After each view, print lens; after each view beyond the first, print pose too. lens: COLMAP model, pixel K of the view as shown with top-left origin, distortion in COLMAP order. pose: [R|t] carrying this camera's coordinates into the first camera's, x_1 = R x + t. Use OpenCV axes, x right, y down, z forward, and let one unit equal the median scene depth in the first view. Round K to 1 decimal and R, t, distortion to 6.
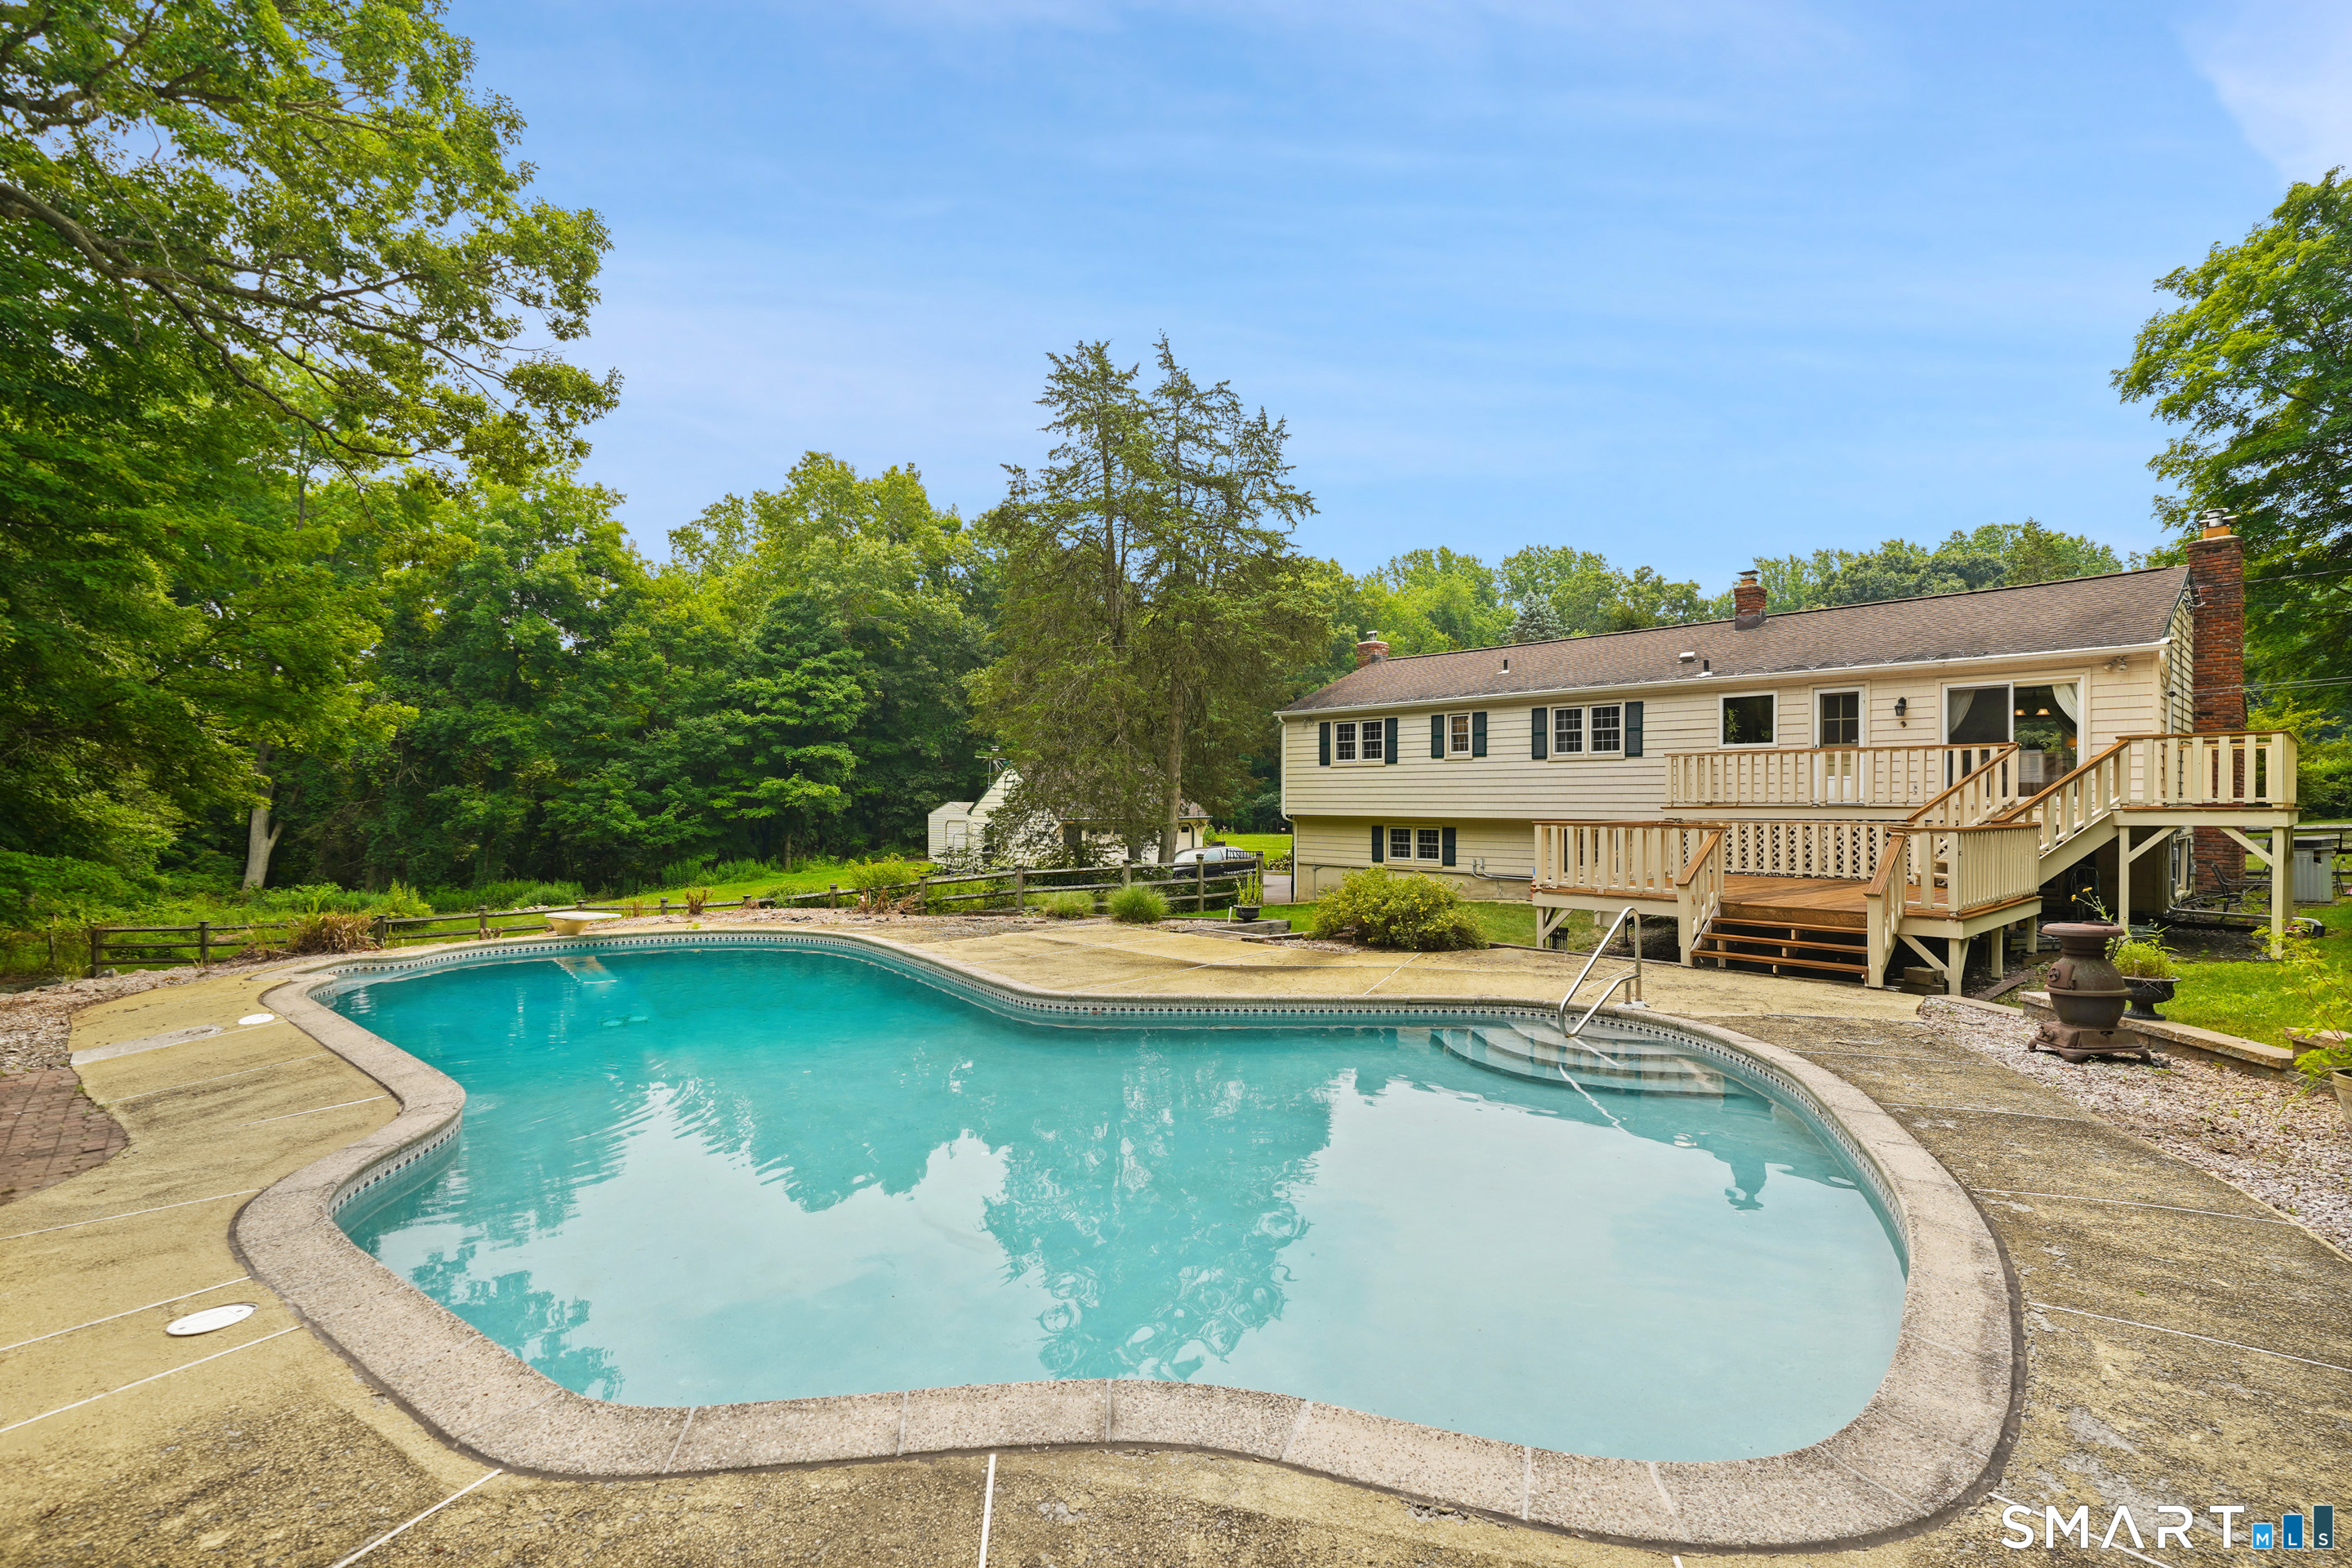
lens RADIAL K [[1085.2, 0, 1161.5], [0, 1085.2, 794.8], [0, 0, 1]] dist [-0.014998, 0.008523]
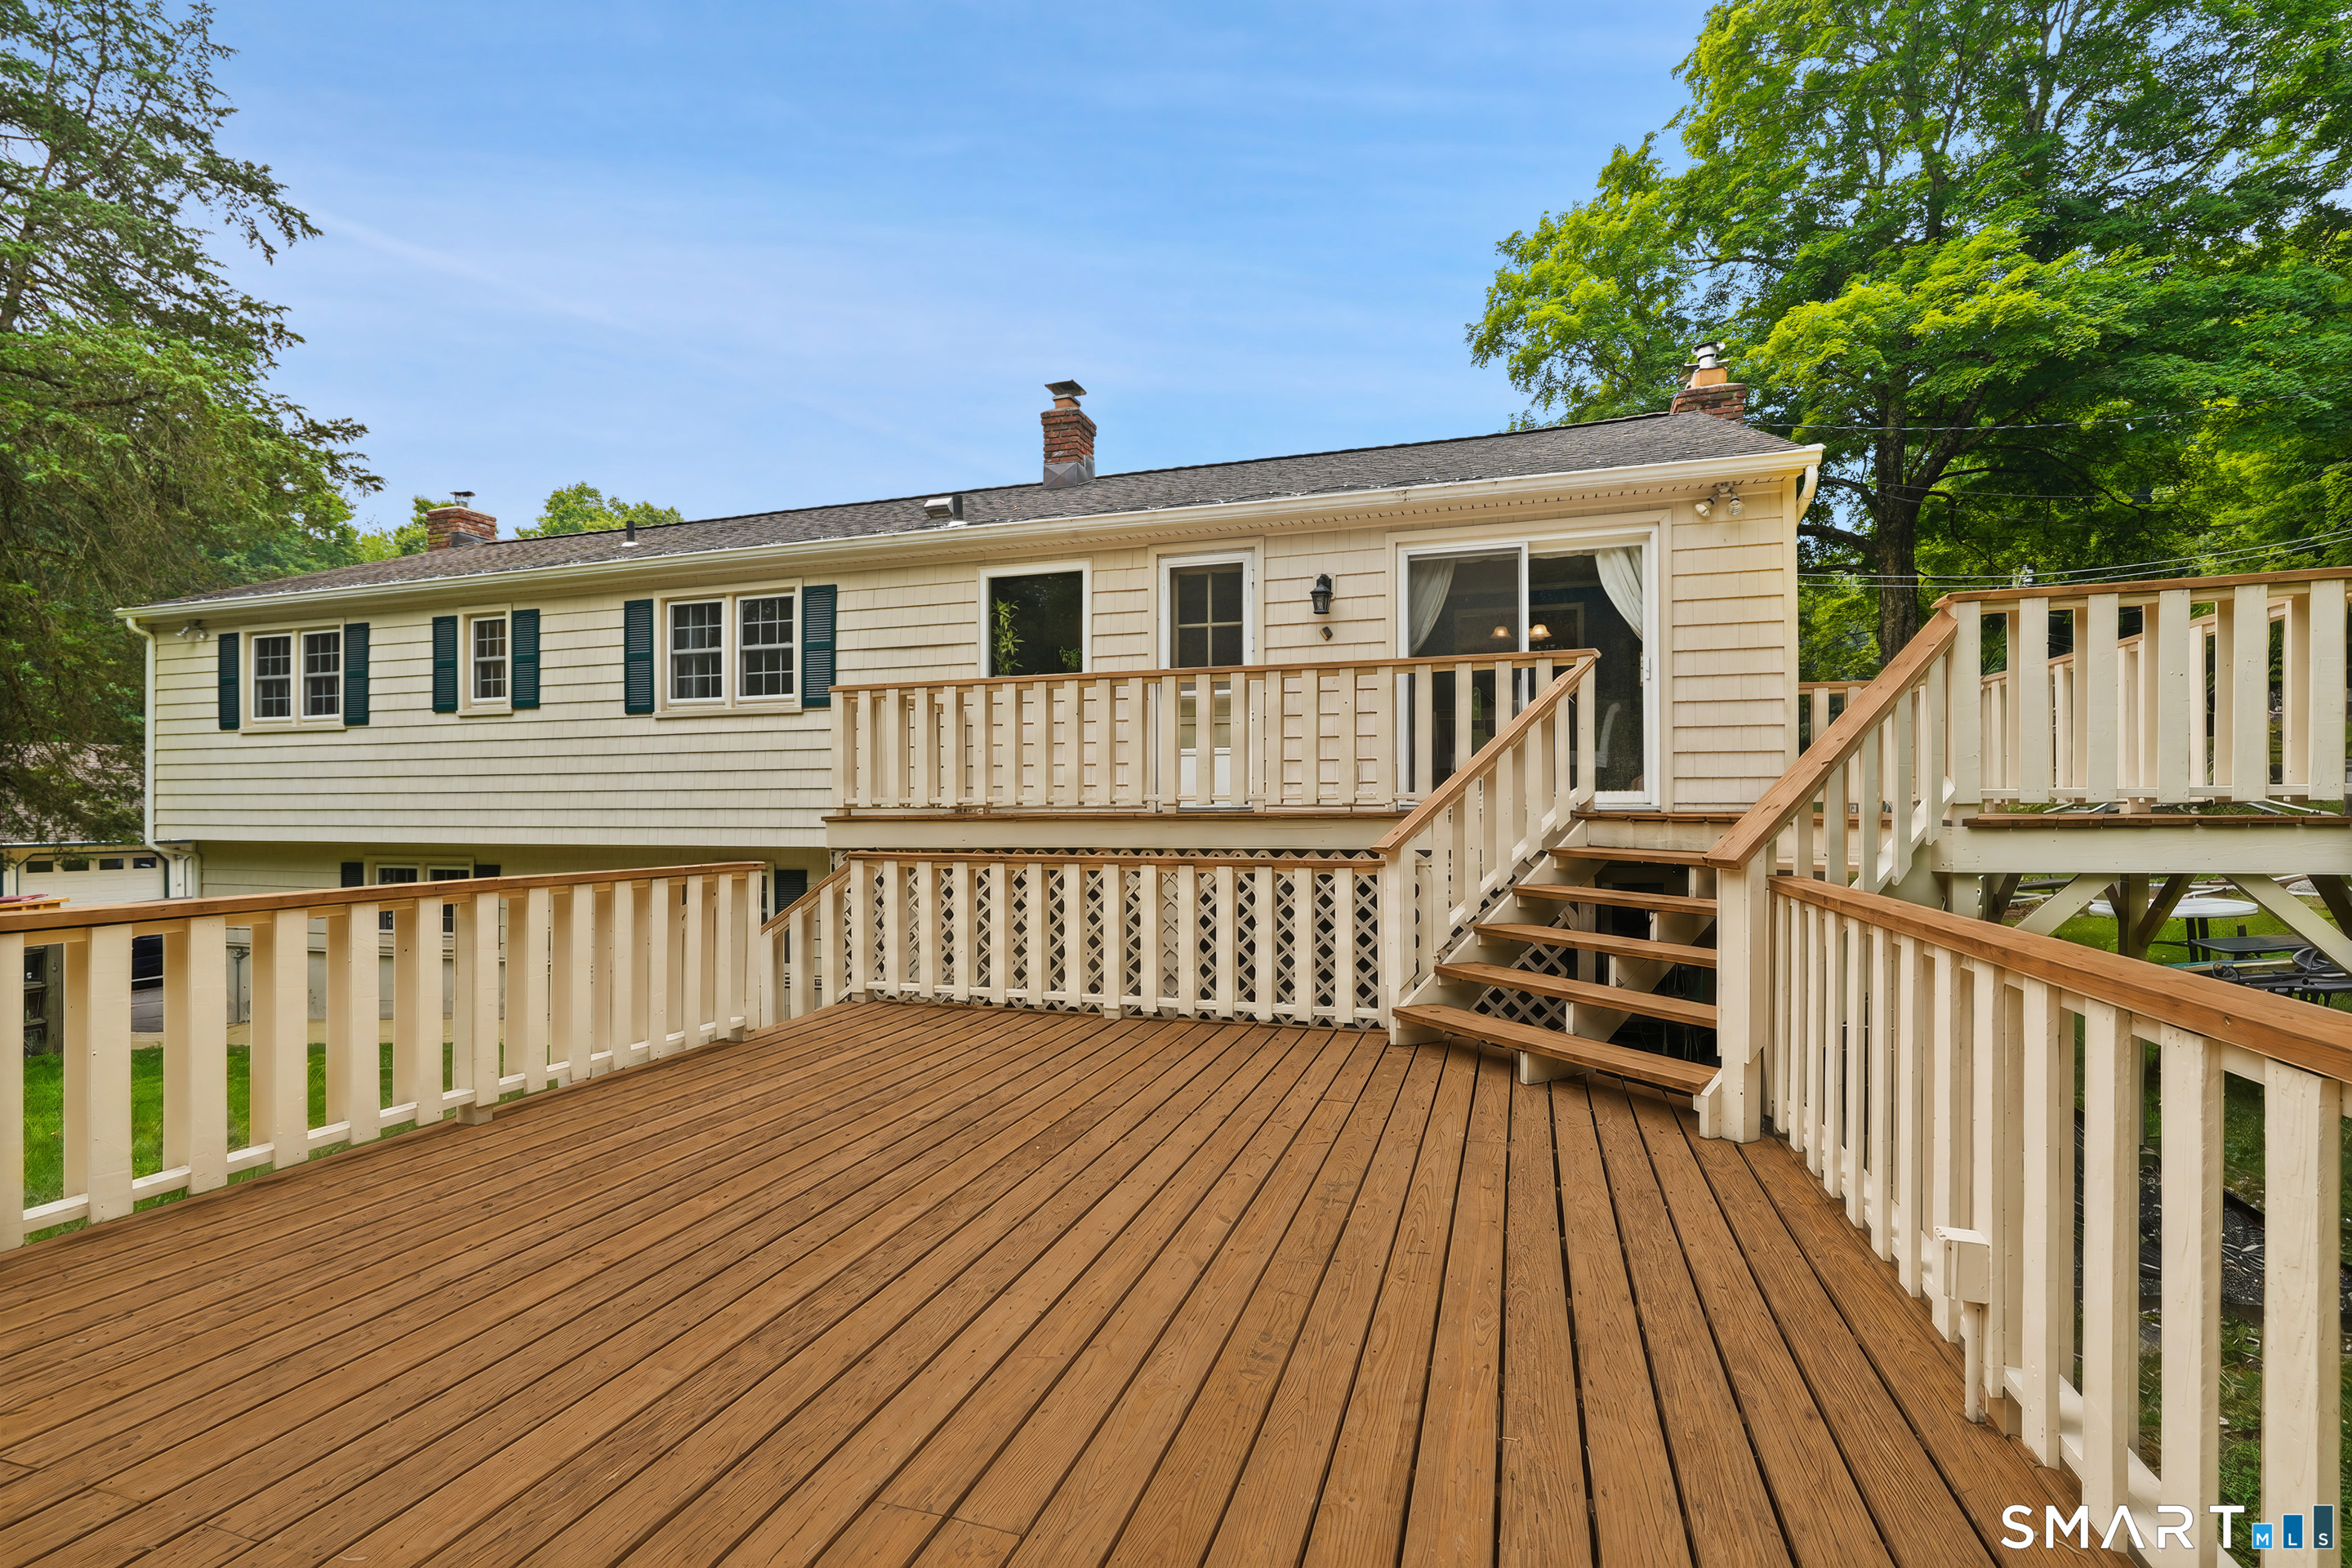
lens RADIAL K [[1085.2, 0, 1161.5], [0, 1085.2, 794.8], [0, 0, 1]] dist [-0.014998, 0.008523]
pose [[0.869001, 0.002140, 0.494805, 0.315141], [0.002025, 0.999967, -0.007881, 0.004906], [-0.494805, 0.007851, 0.868968, 0.501527]]
